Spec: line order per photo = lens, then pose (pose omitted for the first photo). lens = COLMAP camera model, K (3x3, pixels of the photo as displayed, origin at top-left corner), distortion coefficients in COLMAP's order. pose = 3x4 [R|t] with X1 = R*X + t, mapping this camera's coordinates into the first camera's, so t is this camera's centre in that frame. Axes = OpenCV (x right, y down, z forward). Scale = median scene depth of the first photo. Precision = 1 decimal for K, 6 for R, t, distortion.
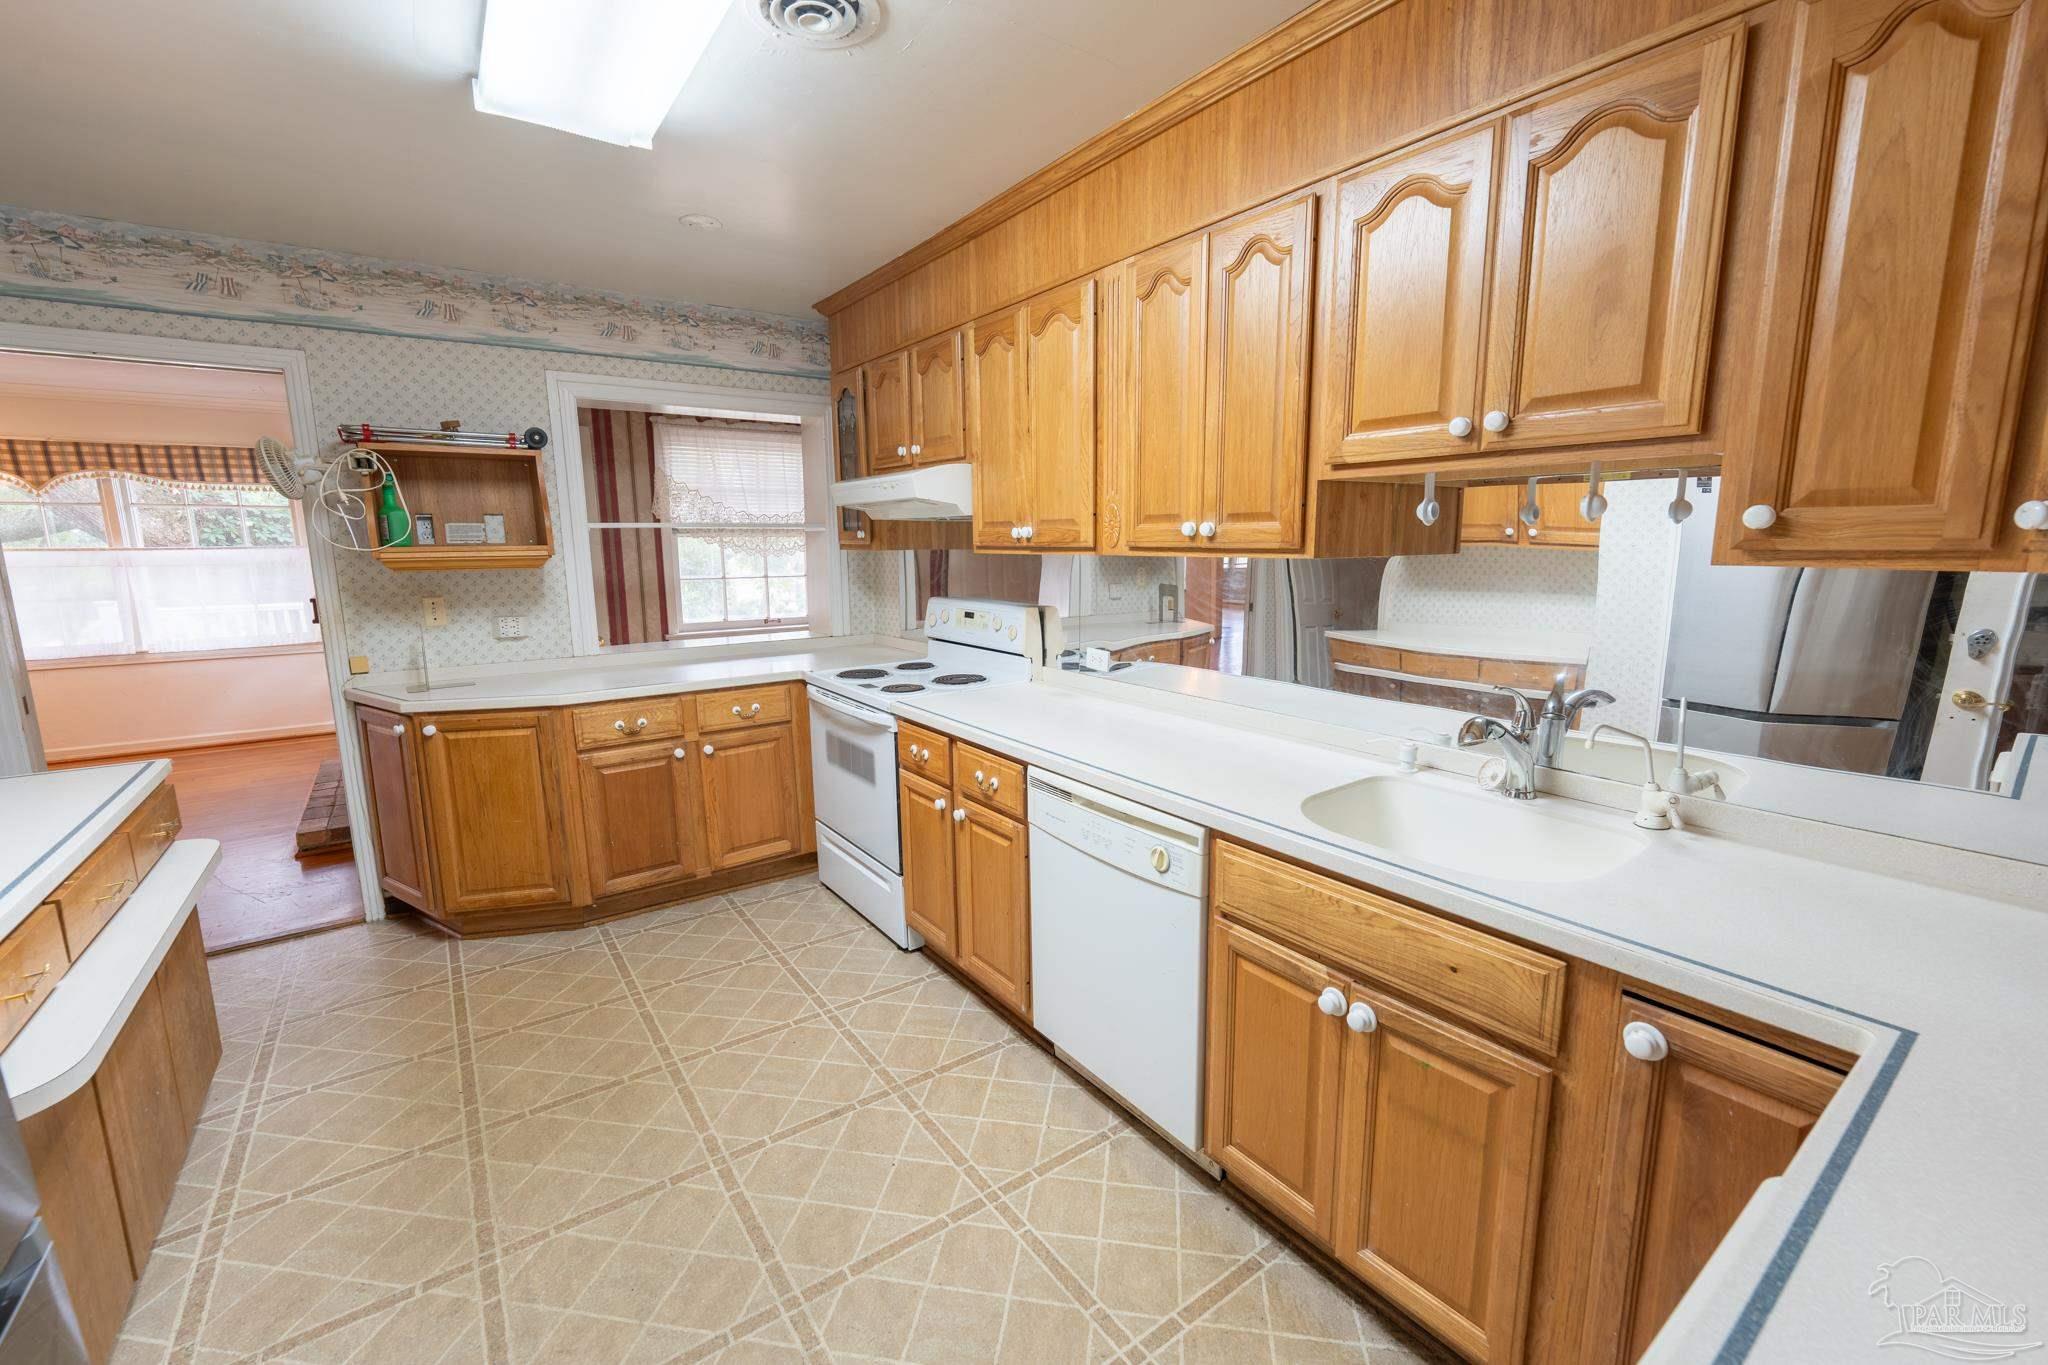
lens RADIAL K [[833.6, 0, 1034.3], [0, 833.6, 677.4], [0, 0, 1]] dist [-0.003708, -0.000487]
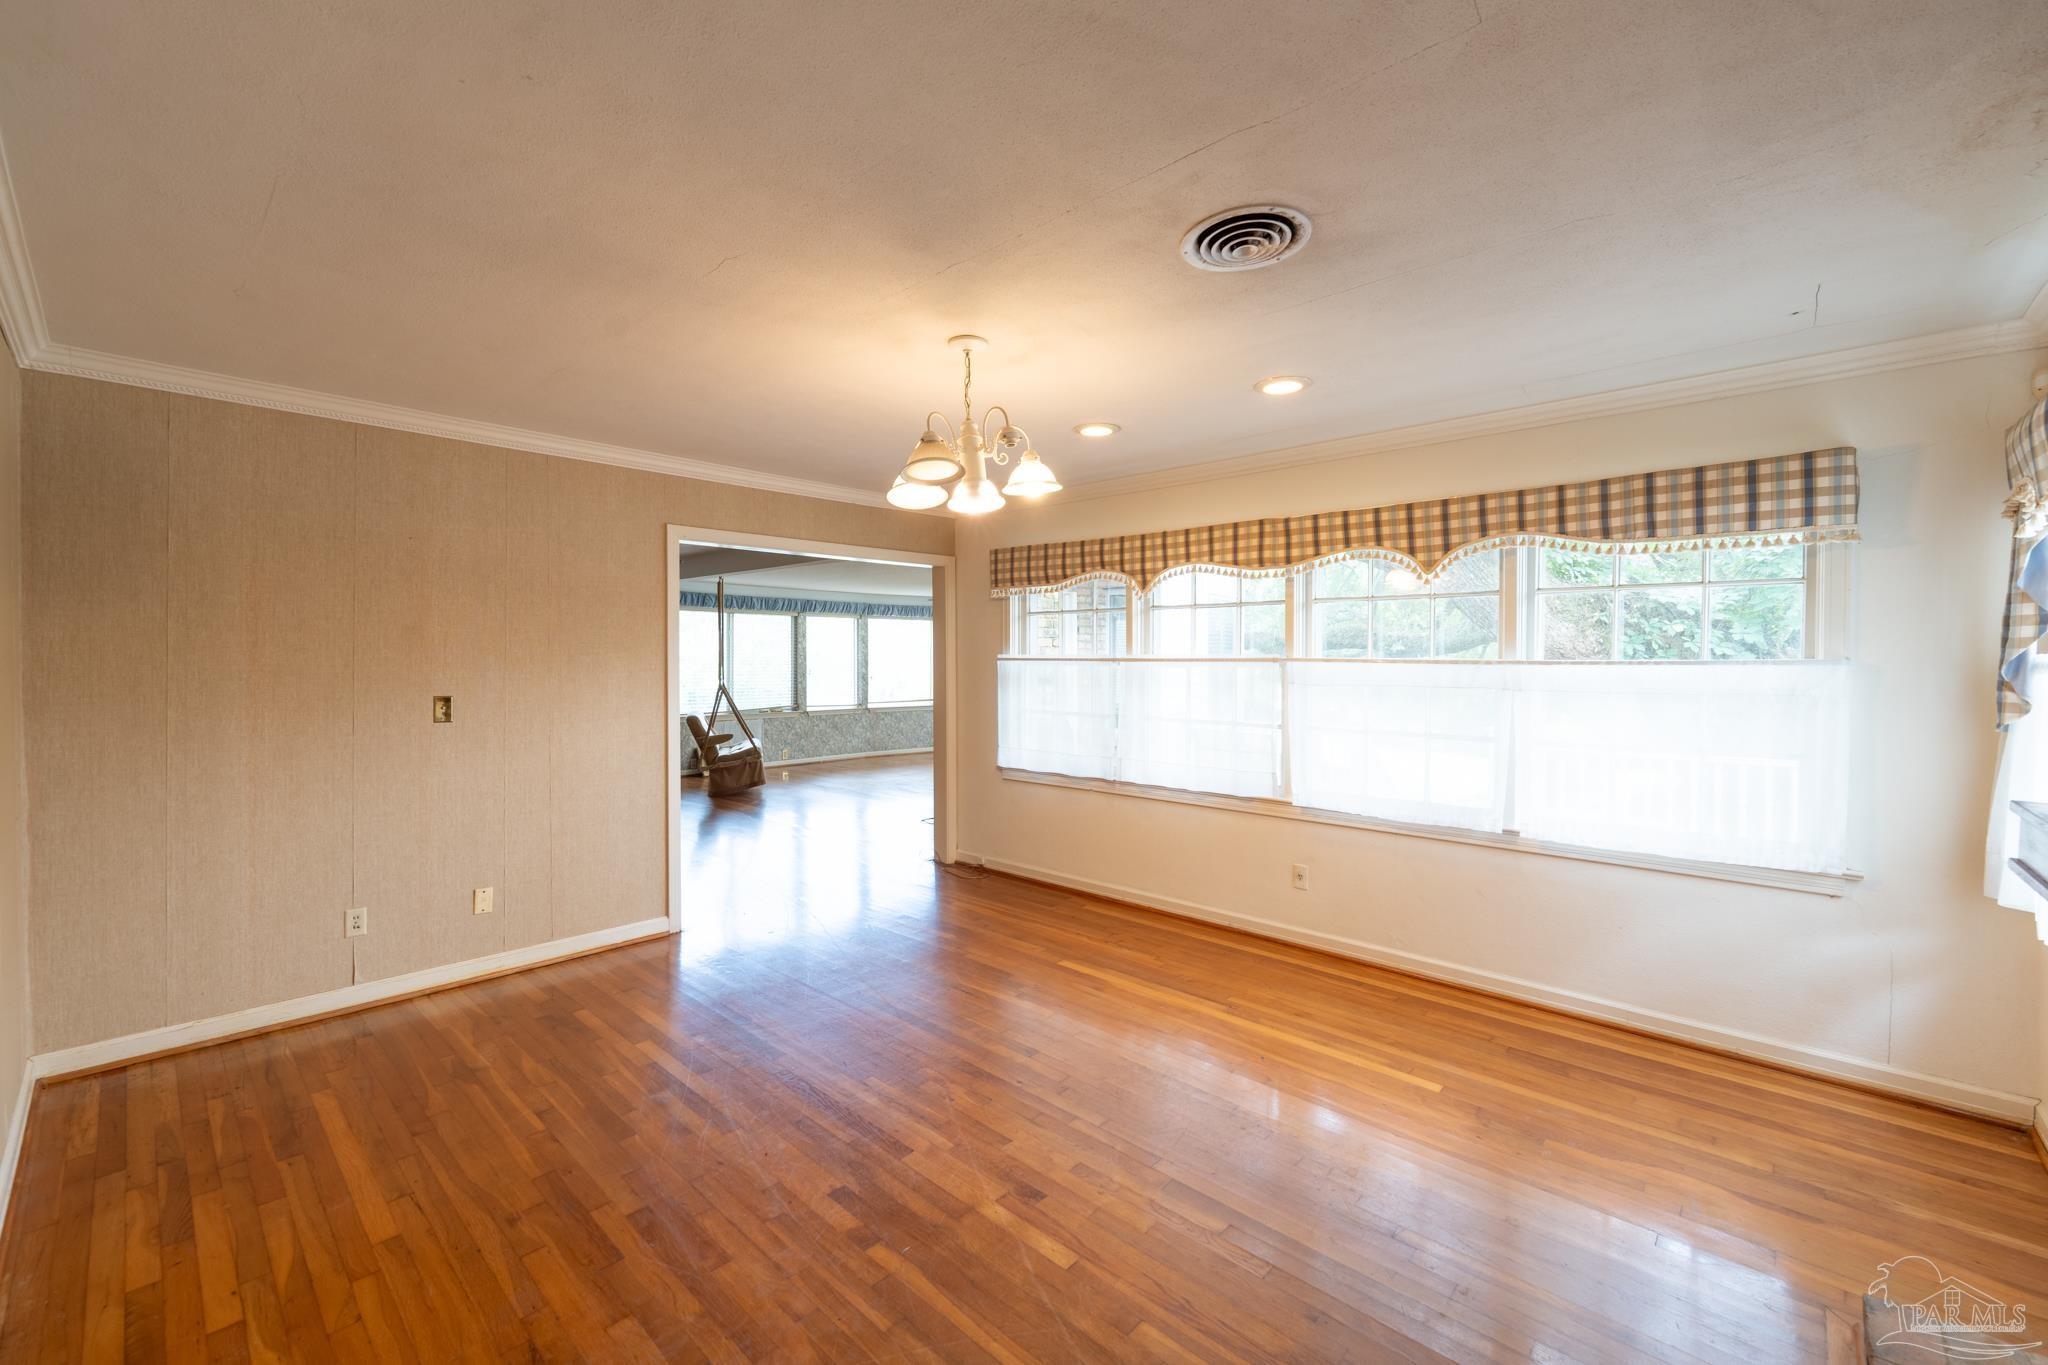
lens RADIAL K [[833.6, 0, 1034.3], [0, 833.6, 677.4], [0, 0, 1]] dist [-0.003708, -0.000487]
pose [[0.196751, 0.028319, -0.980044, -0.691059], [-0.165221, 0.986246, -0.004672, -0.100405], [0.966432, 0.162843, 0.198724, 0.655522]]
